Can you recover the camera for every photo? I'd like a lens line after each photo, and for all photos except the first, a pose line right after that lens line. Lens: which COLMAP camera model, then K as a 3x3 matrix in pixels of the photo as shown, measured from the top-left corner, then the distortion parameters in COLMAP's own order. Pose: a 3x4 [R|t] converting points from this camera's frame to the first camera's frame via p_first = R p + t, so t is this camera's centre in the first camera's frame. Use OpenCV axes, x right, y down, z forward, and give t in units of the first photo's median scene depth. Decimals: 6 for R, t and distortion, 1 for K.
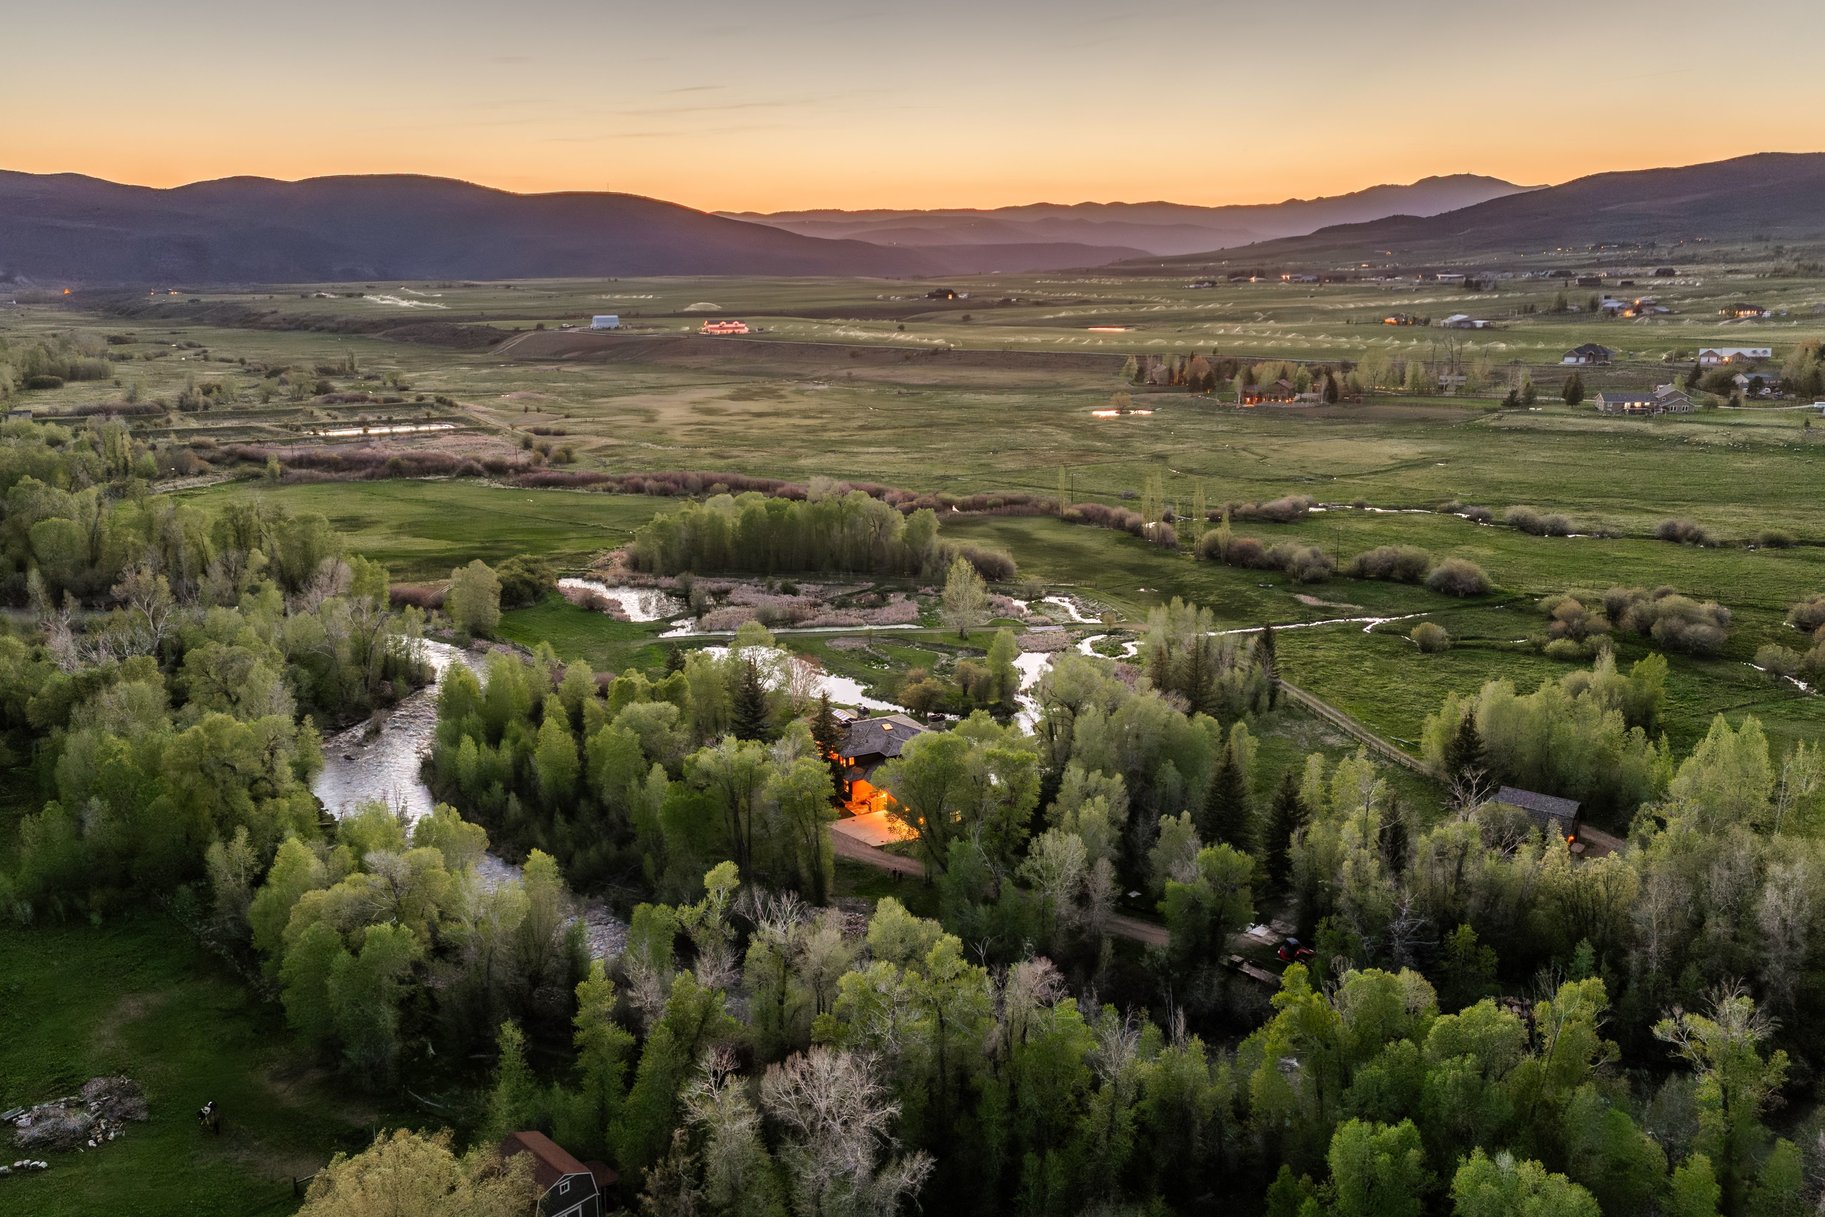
lens RADIAL K [[1466.7, 0, 912.5], [0, 1466.7, 608.5], [0, 0, 1]] dist [0.078096, -0.012324]
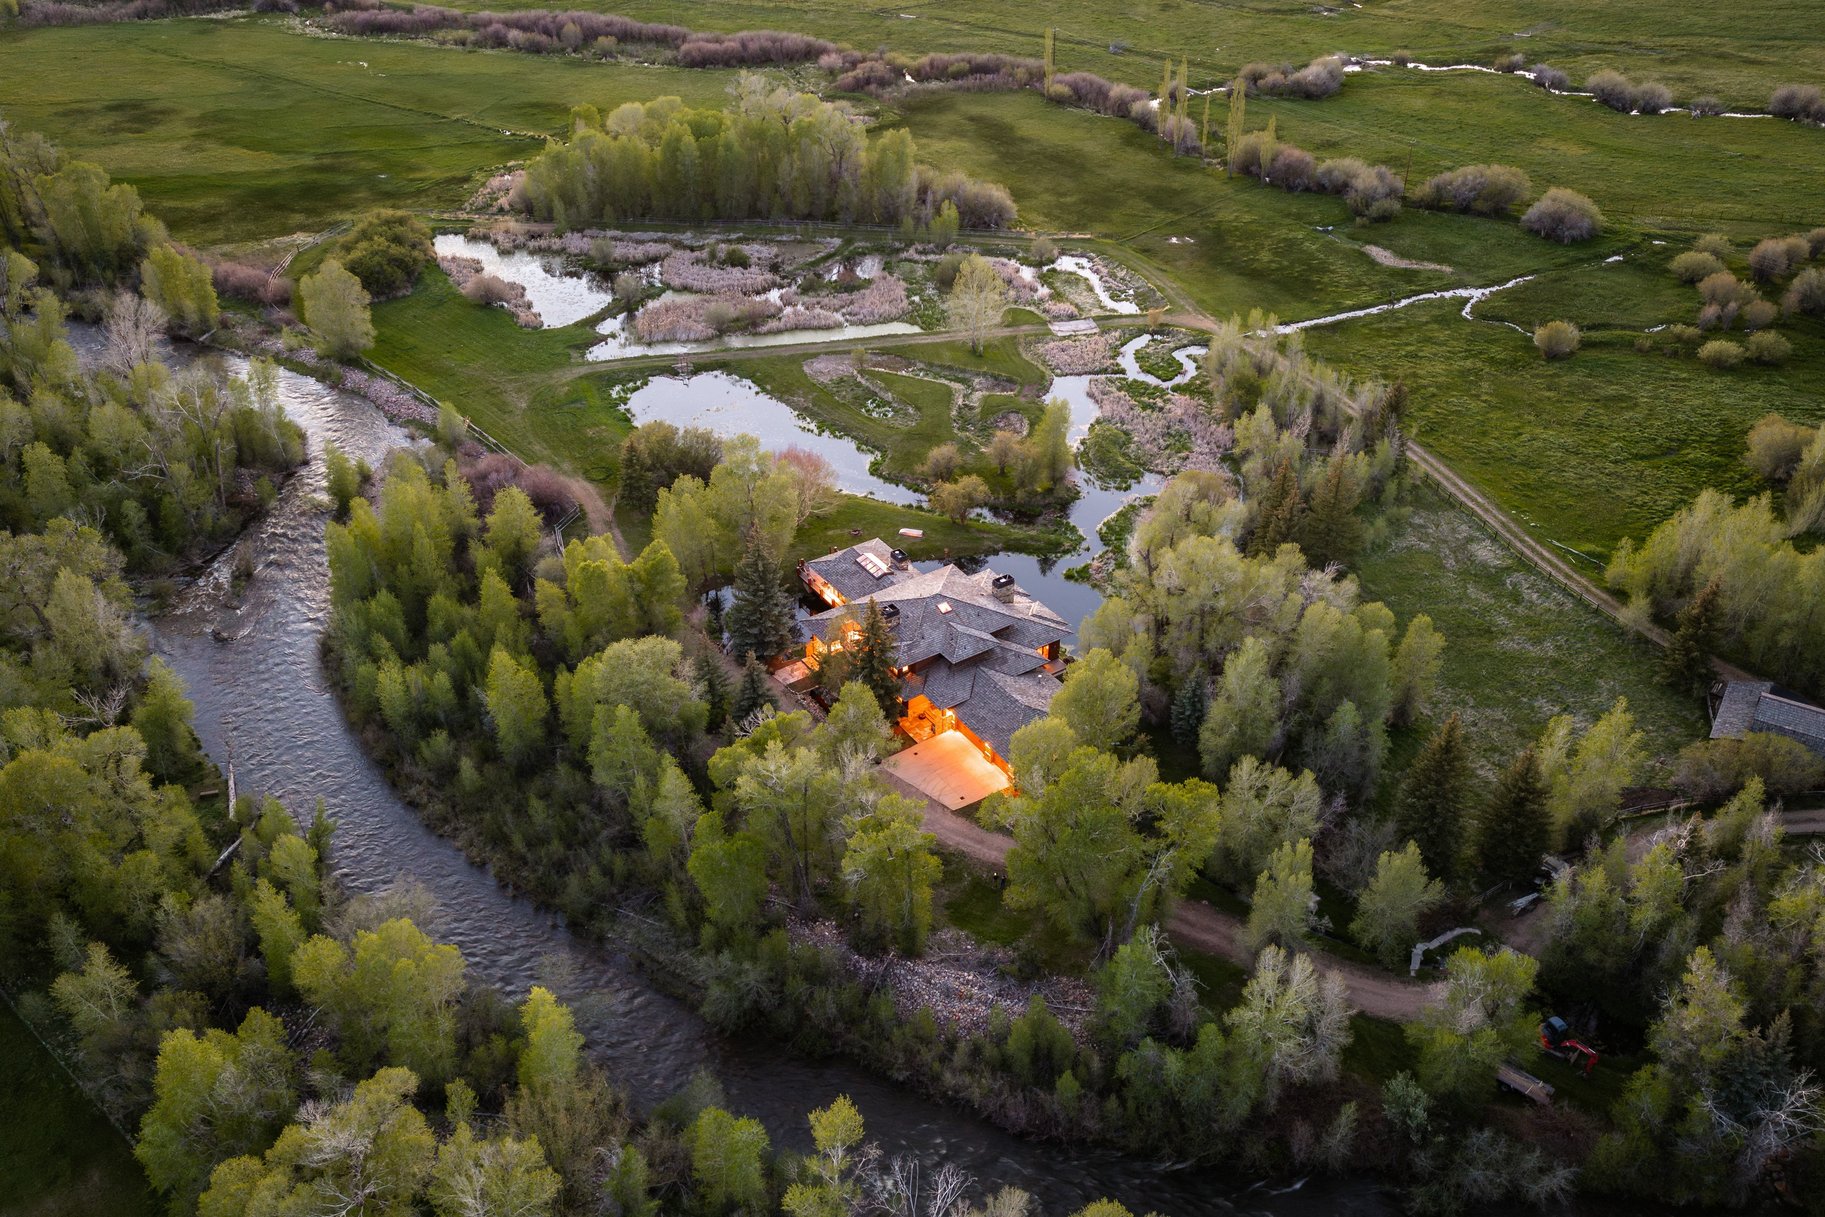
lens RADIAL K [[1466.7, 0, 912.5], [0, 1466.7, 608.5], [0, 0, 1]] dist [0.078096, -0.012324]
pose [[0.996213, -0.051893, 0.069768, -0.055728], [0.022981, 0.930990, 0.364322, -0.126288], [-0.083859, -0.361339, 0.928656, 0.187968]]
